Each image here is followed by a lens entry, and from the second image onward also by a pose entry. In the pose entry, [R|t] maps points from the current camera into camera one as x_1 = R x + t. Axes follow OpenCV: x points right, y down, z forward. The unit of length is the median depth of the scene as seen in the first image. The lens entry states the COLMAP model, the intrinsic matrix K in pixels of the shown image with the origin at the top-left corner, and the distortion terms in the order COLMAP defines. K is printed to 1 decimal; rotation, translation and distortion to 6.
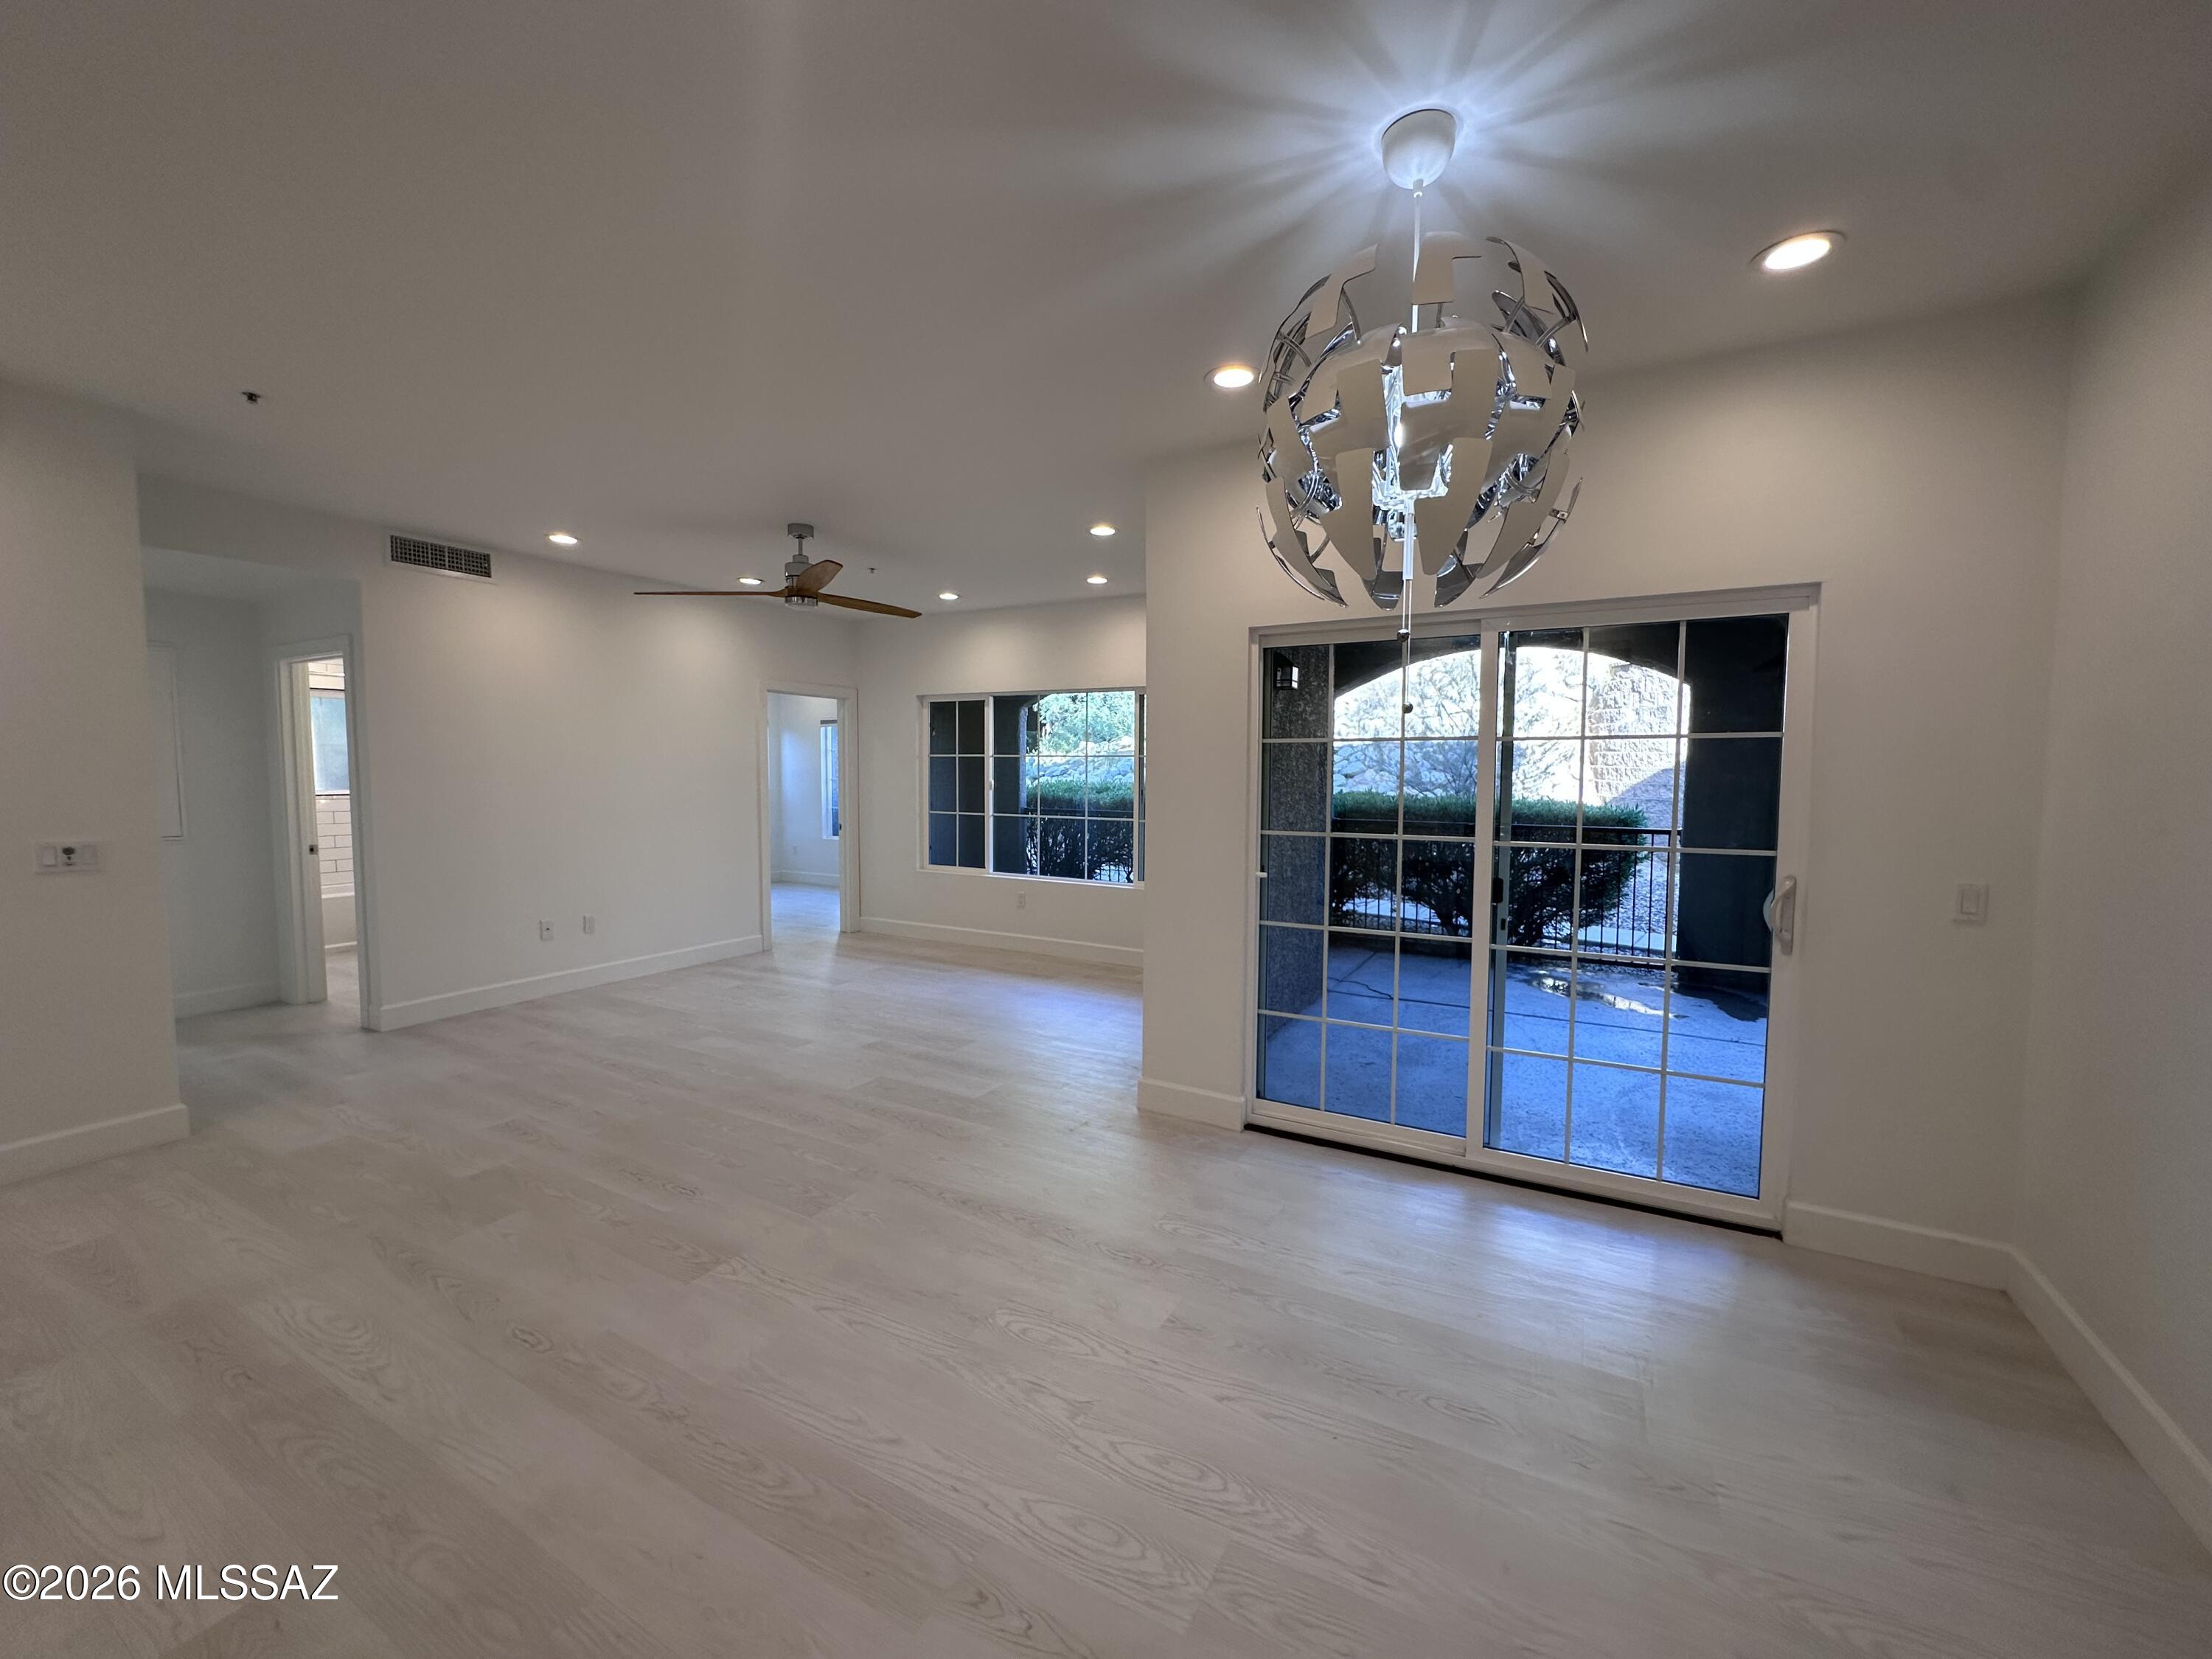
lens RADIAL K [[881.8, 0, 1105.1], [0, 881.8, 827.9], [0, 0, 1]] dist [-0.004388, 0.000386]
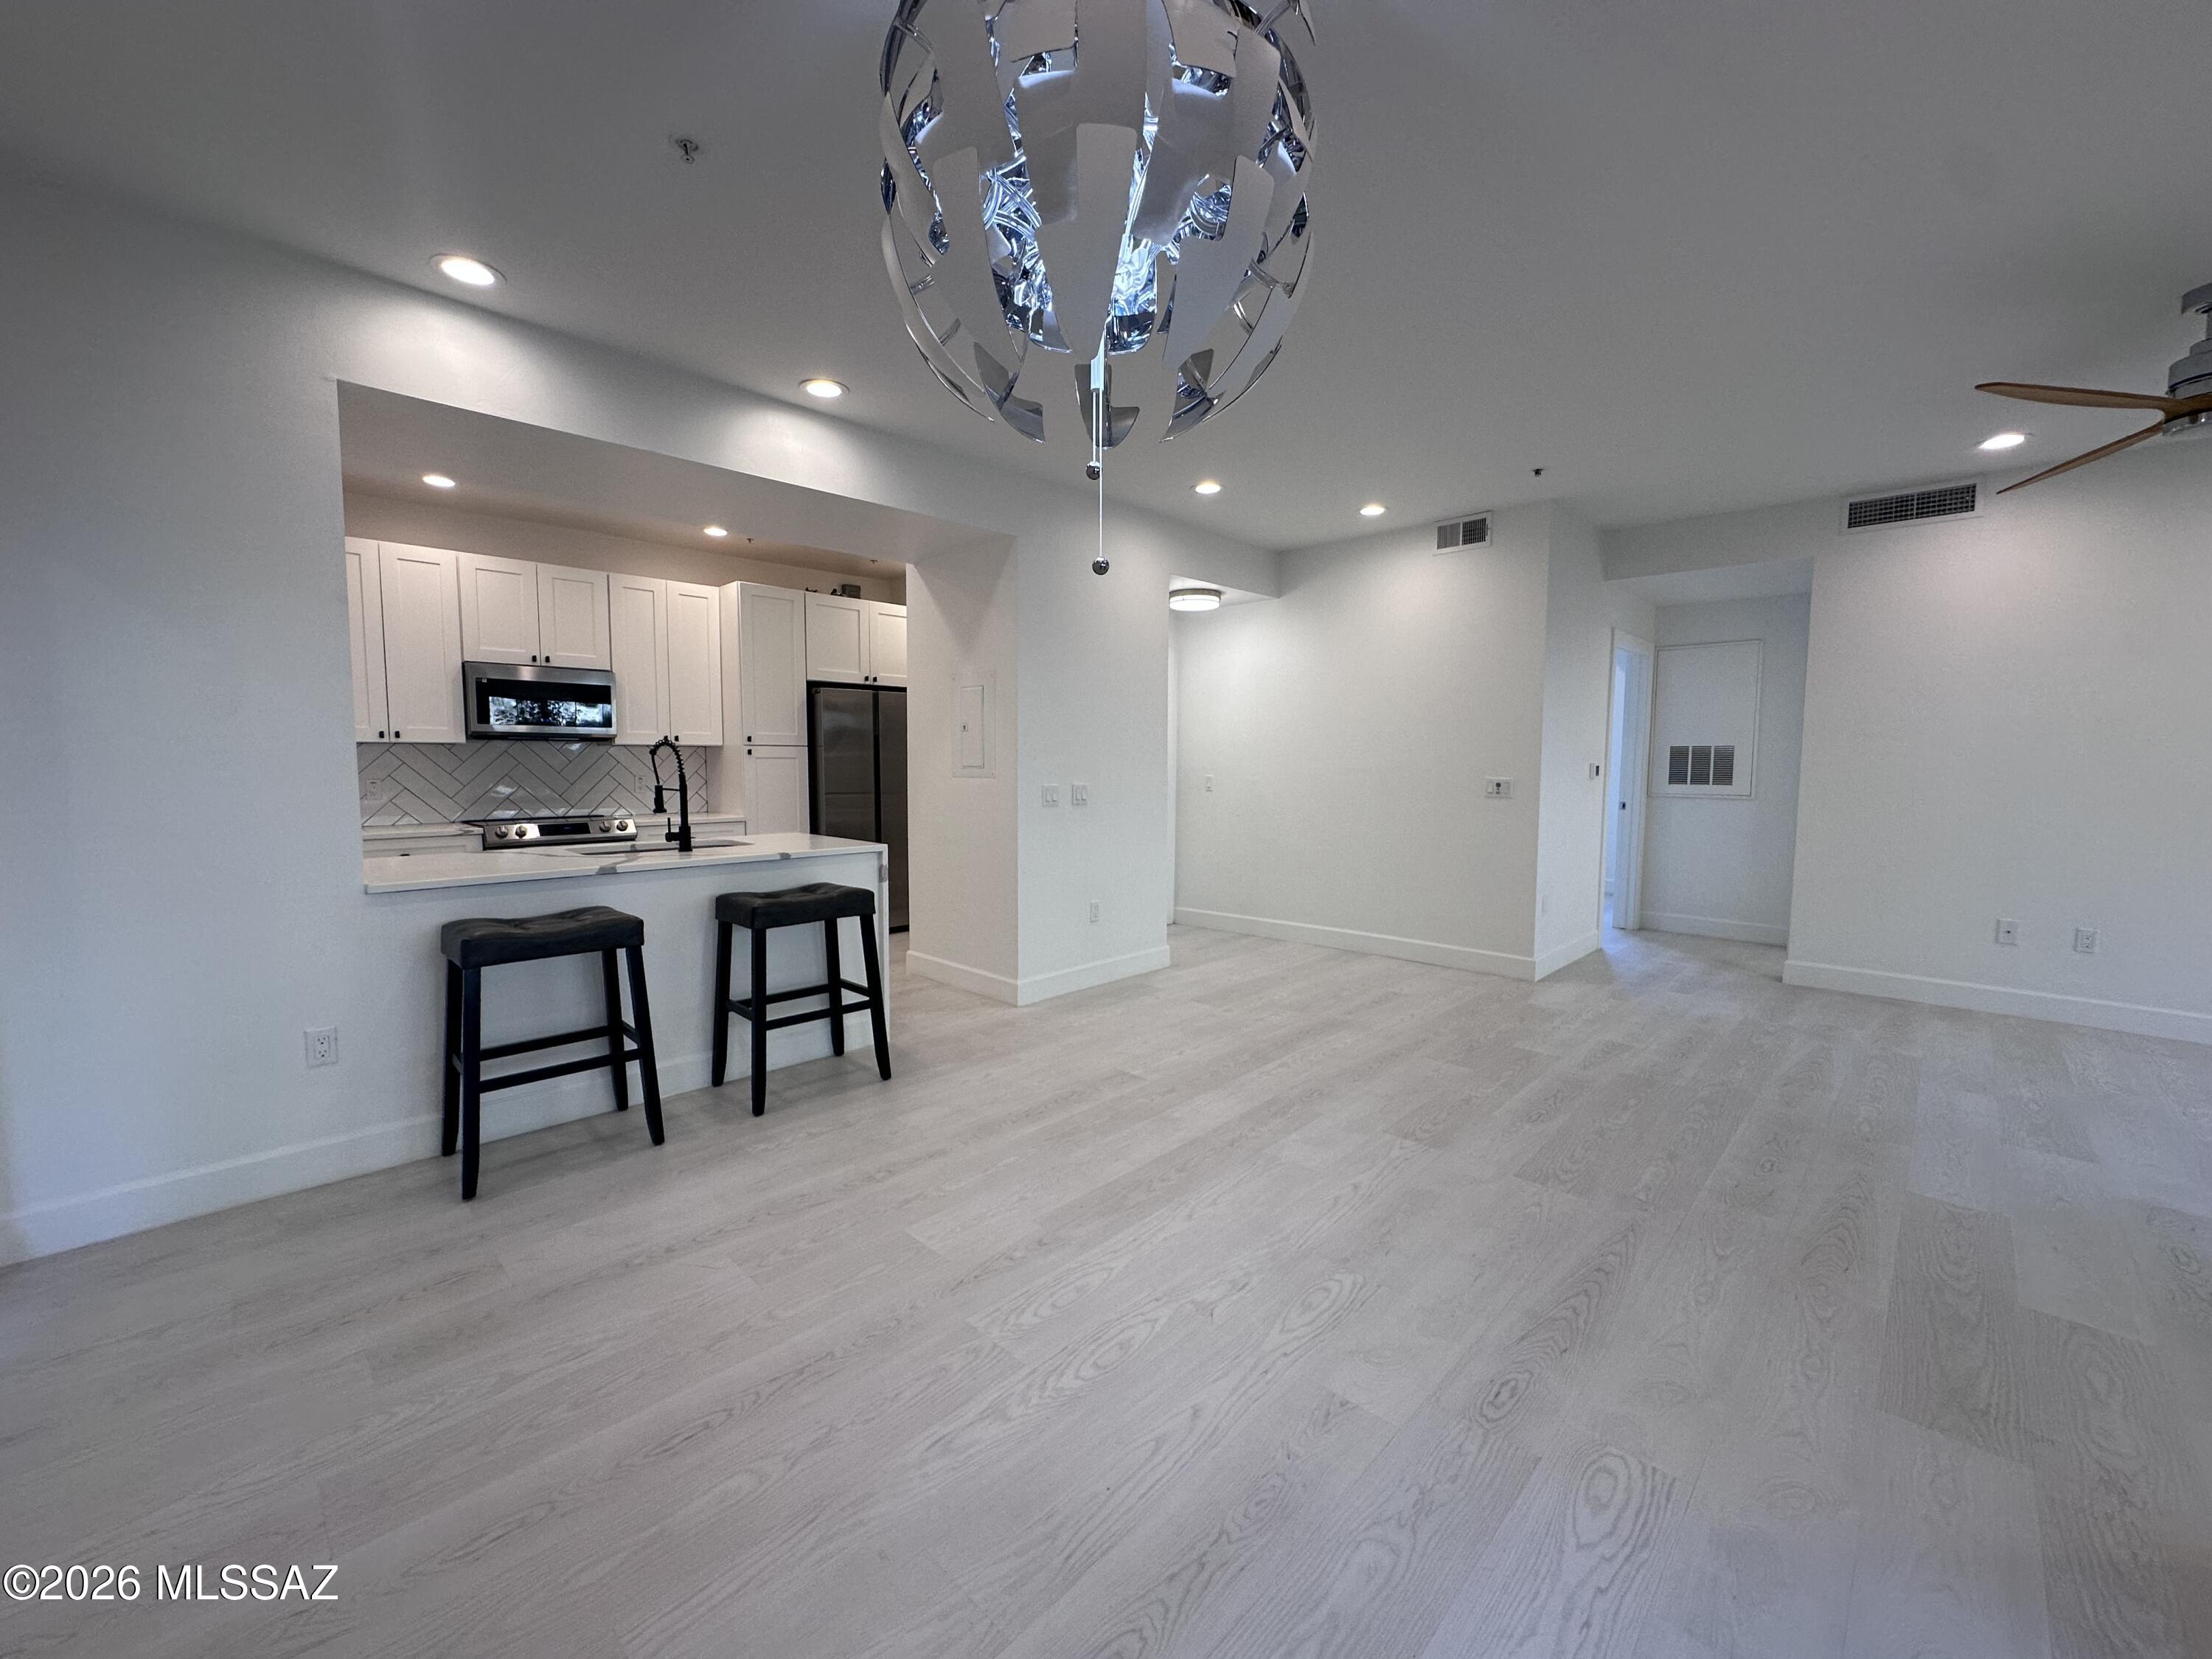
lens RADIAL K [[881.8, 0, 1105.1], [0, 881.8, 827.9], [0, 0, 1]] dist [-0.004388, 0.000386]
pose [[-0.264238, 0.070432, -0.961882, 0.415556], [-0.068188, 0.993470, 0.091477, 0.003499], [0.962044, 0.089760, -0.257710, 0.476517]]
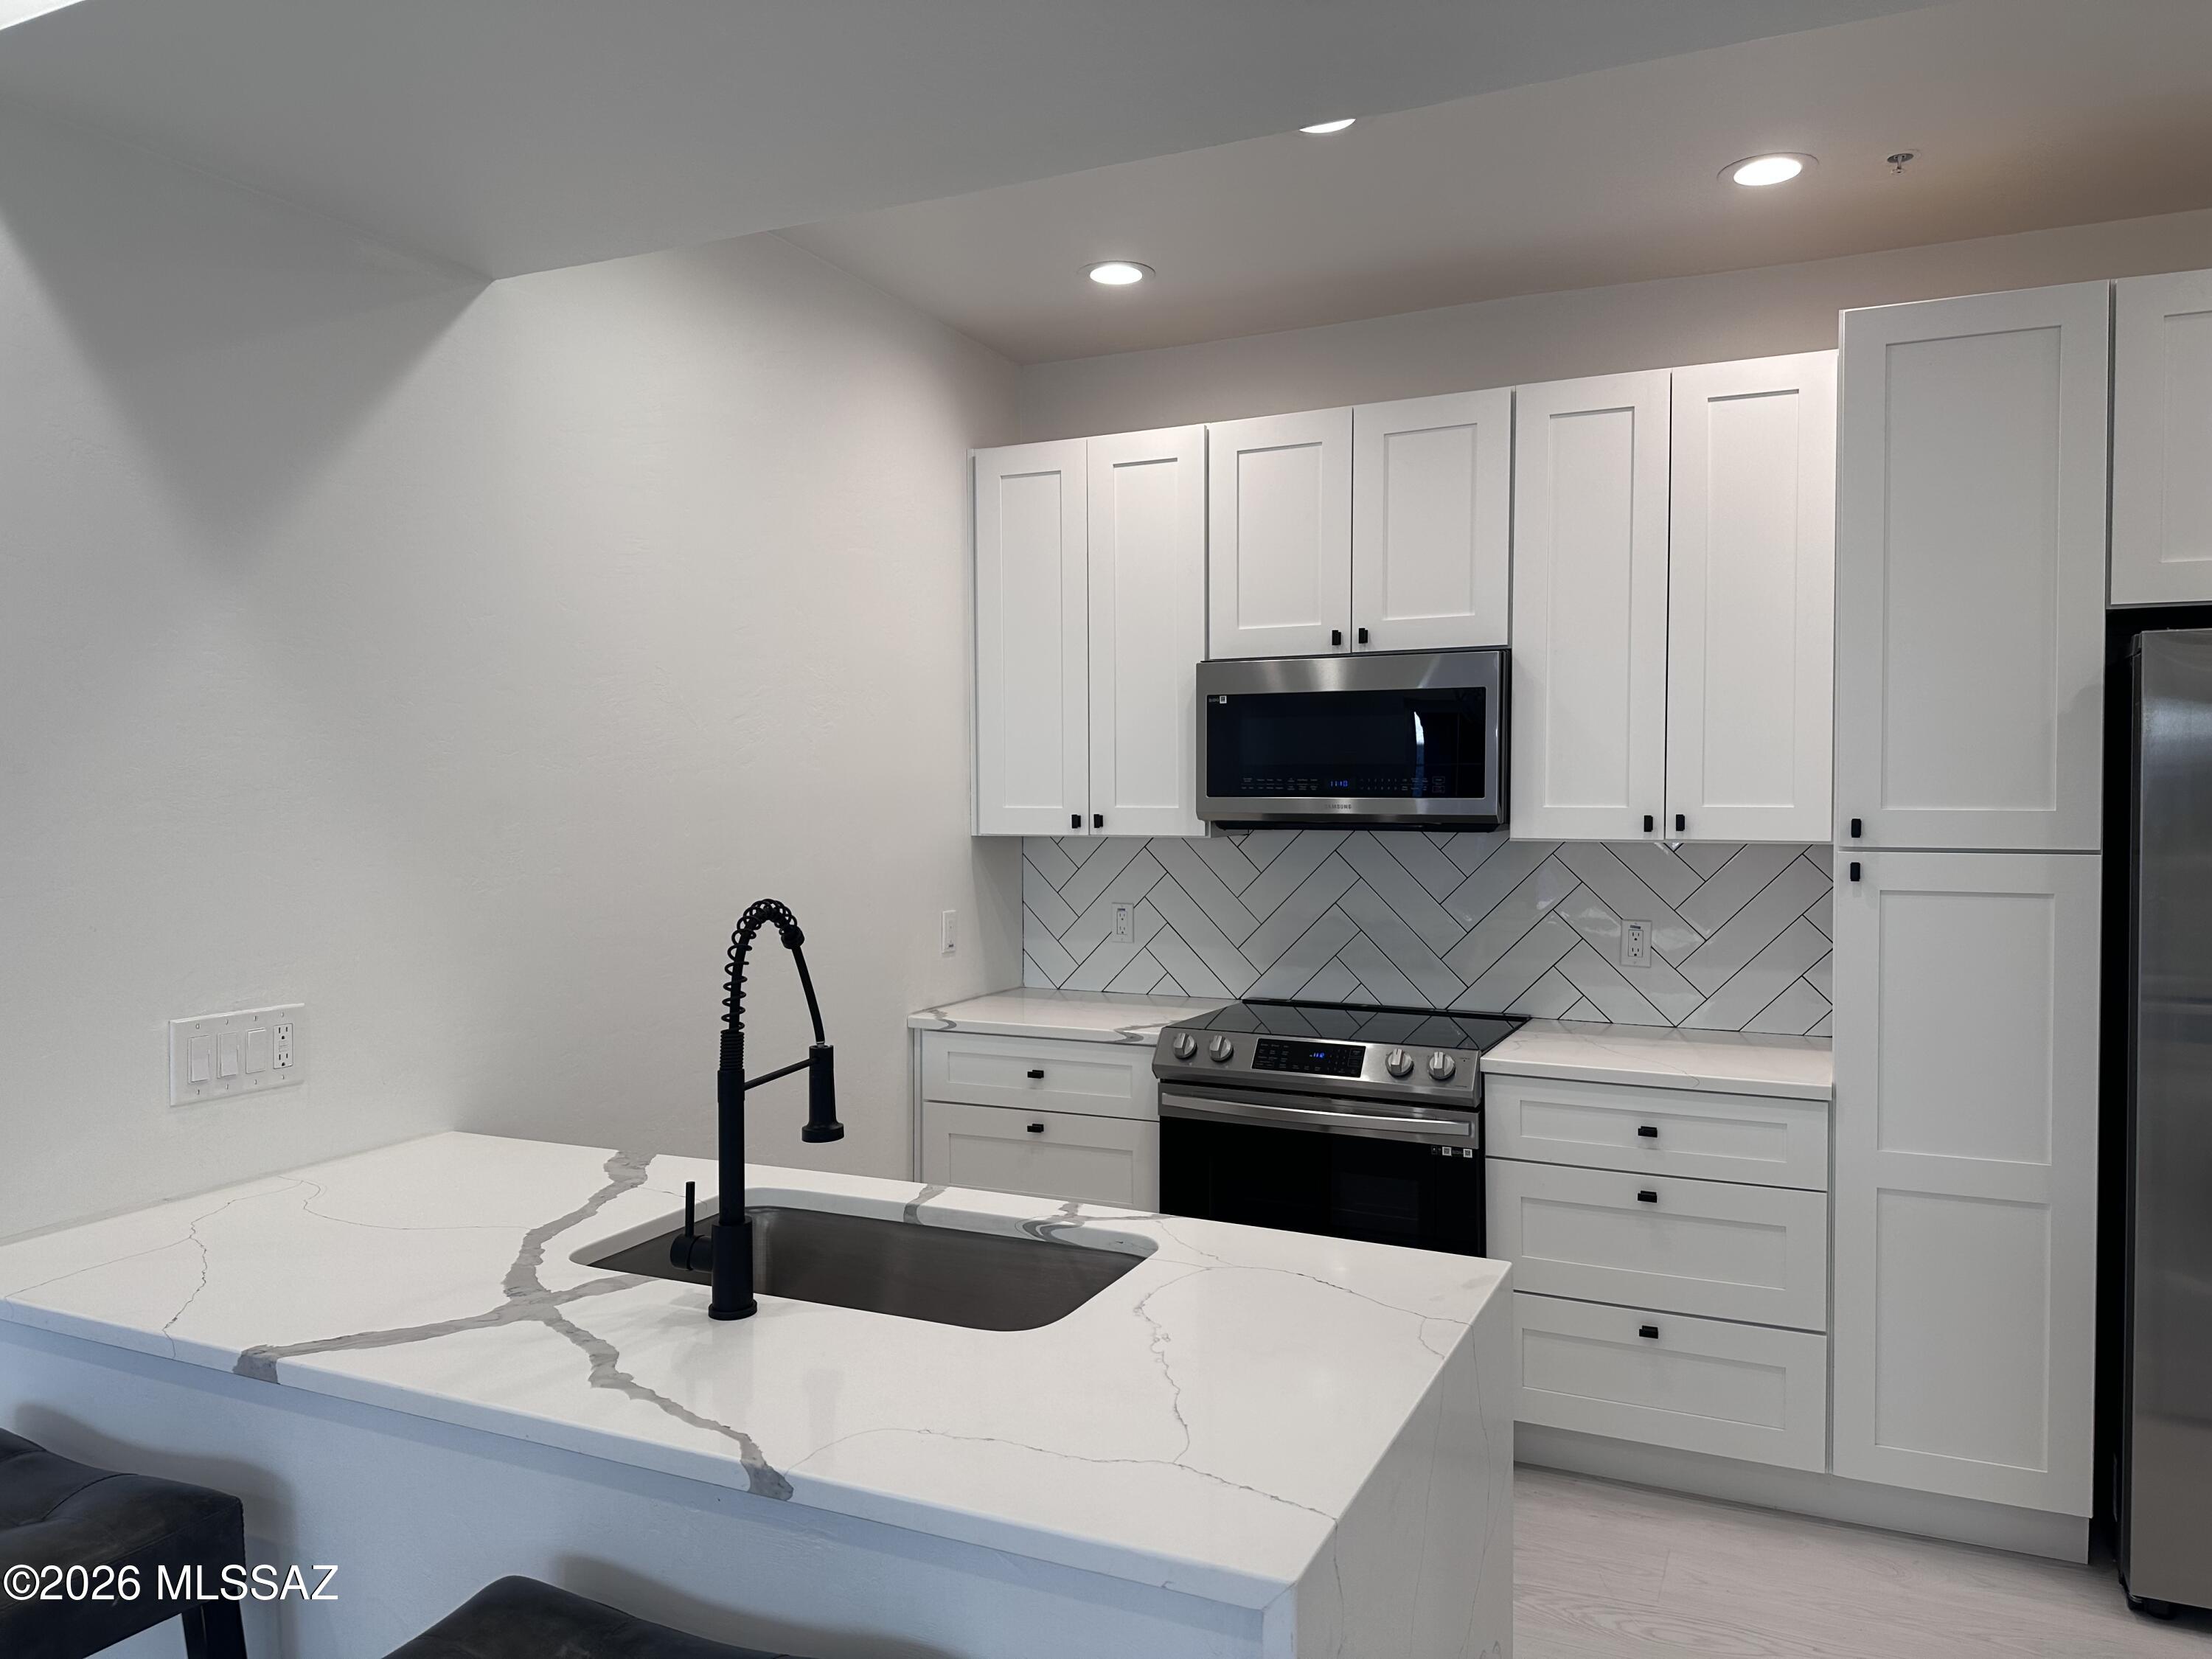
lens RADIAL K [[1537.8, 0, 1106.0], [0, 1537.8, 829.5], [0, 0, 1]] dist [0.176842, -0.319432]
pose [[-0.997719, 0.000882, -0.067506, -0.298524], [-0.005468, 0.995573, 0.093831, -0.032974], [0.067290, 0.093986, -0.993297, 0.296612]]
